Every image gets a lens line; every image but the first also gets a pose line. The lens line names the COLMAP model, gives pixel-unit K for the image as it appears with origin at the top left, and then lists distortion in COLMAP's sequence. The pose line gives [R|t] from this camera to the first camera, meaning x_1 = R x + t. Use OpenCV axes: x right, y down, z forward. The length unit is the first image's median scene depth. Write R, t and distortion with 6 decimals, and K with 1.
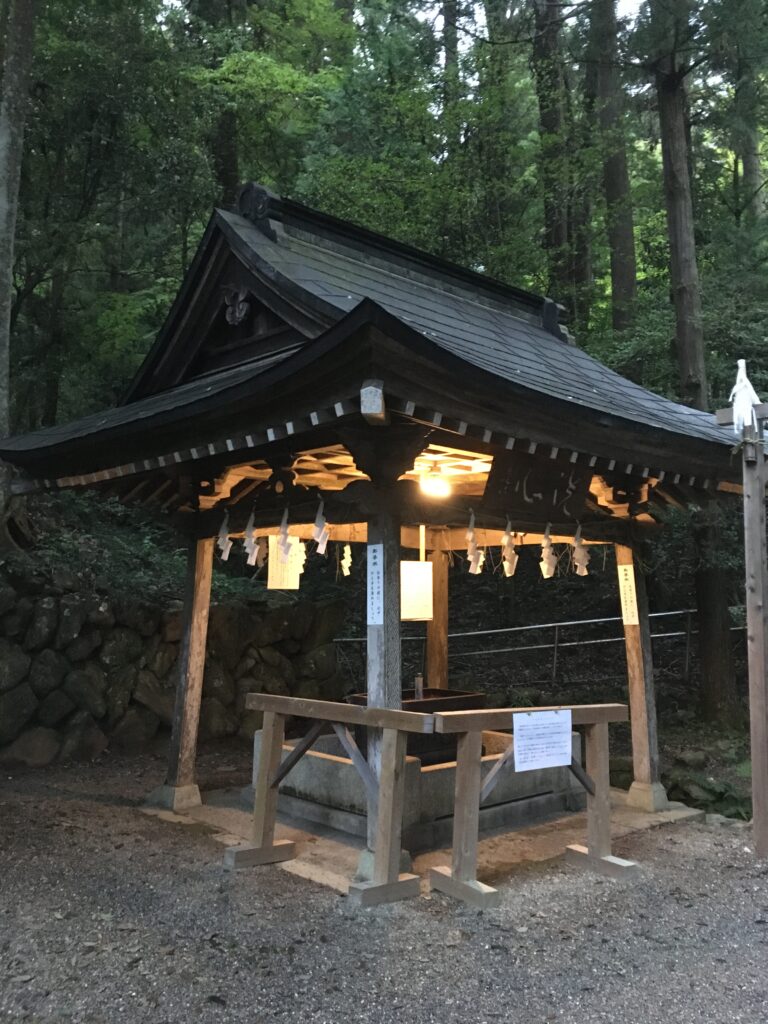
lens RADIAL K [[873.1, 0, 382.0], [0, 873.1, 520.4], [0, 0, 1]] dist [0.089515, -0.110870]
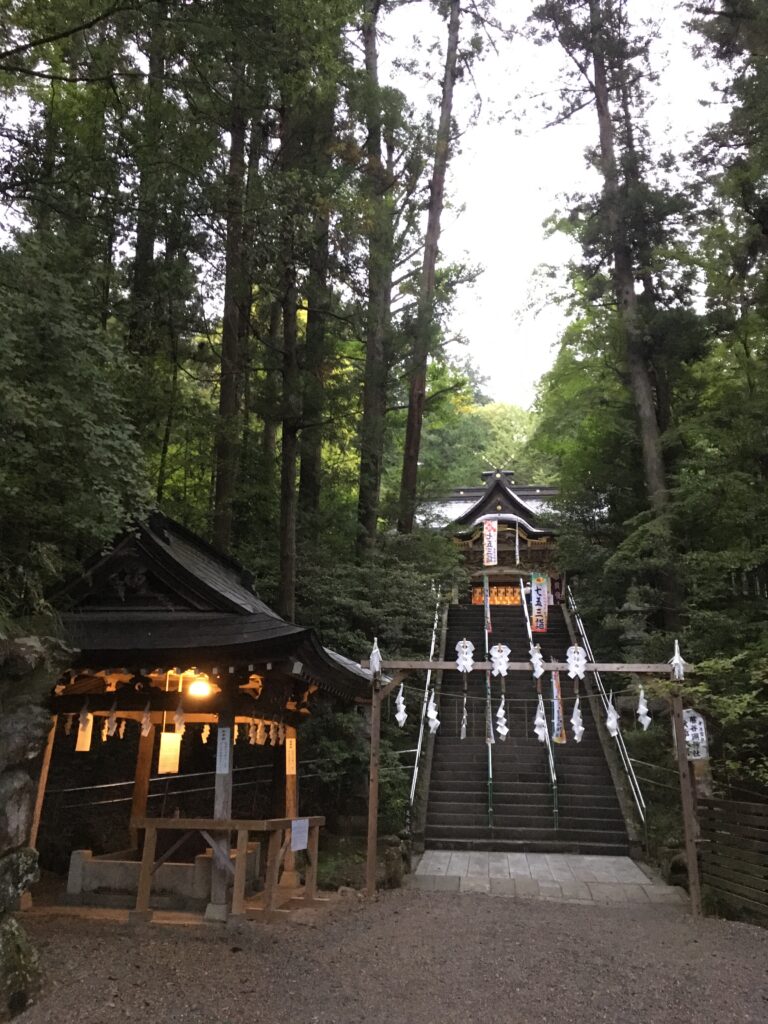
lens RADIAL K [[873.1, 0, 382.0], [0, 873.1, 520.4], [0, 0, 1]] dist [0.089515, -0.110870]
pose [[0.794546, 0.176762, 0.580907, -0.687563], [-0.071713, 0.977312, -0.199296, -0.038381], [-0.602955, 0.116691, 0.789195, -0.542111]]
